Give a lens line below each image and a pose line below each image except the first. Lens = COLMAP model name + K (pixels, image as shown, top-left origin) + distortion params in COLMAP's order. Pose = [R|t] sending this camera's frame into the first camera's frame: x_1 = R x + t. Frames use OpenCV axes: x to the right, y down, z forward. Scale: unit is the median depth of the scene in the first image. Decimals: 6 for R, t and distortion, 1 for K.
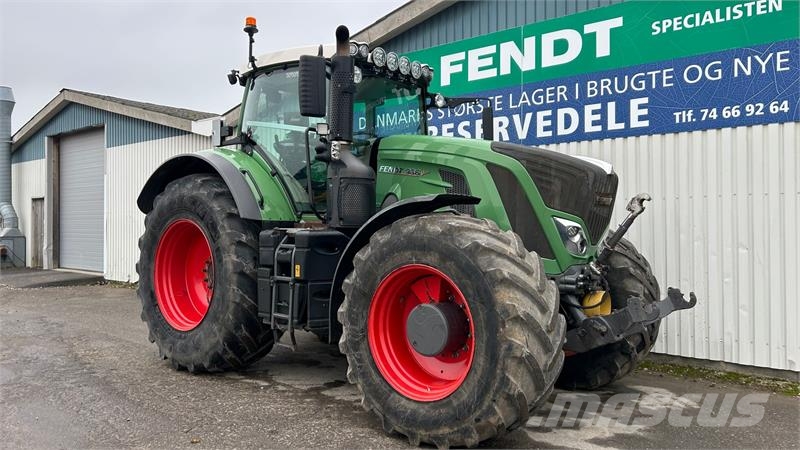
lens RADIAL K [[601.9, 0, 399.6], [0, 601.9, 221.6], [0, 0, 1]] dist [0.048935, -0.044561]
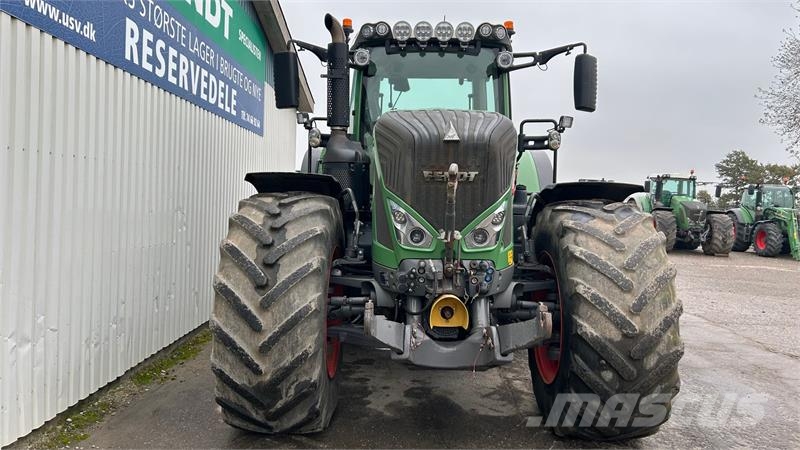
lens RADIAL K [[599.9, 0, 401.3], [0, 599.9, 216.2], [0, 0, 1]] dist [0.055111, -0.054398]
pose [[-0.637853, -0.039544, 0.769142, -0.713952], [-0.036413, 0.999113, 0.021170, 0.000421], [-0.769297, -0.014503, -0.638727, 1.527563]]
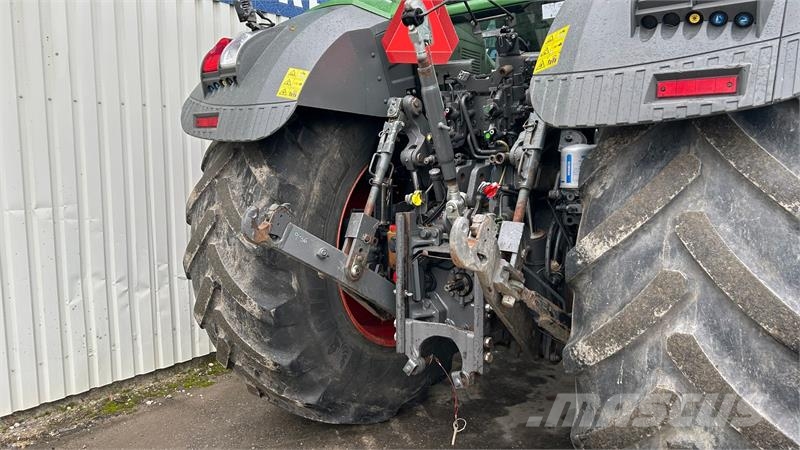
lens RADIAL K [[599.9, 0, 409.0], [0, 599.9, 221.7], [0, 0, 1]] dist [0.055111, -0.054398]
pose [[-0.030988, -0.116313, 0.992729, -0.655429], [-0.004370, 0.993212, 0.116233, 0.006638], [-0.999510, -0.000737, -0.031286, 1.197512]]
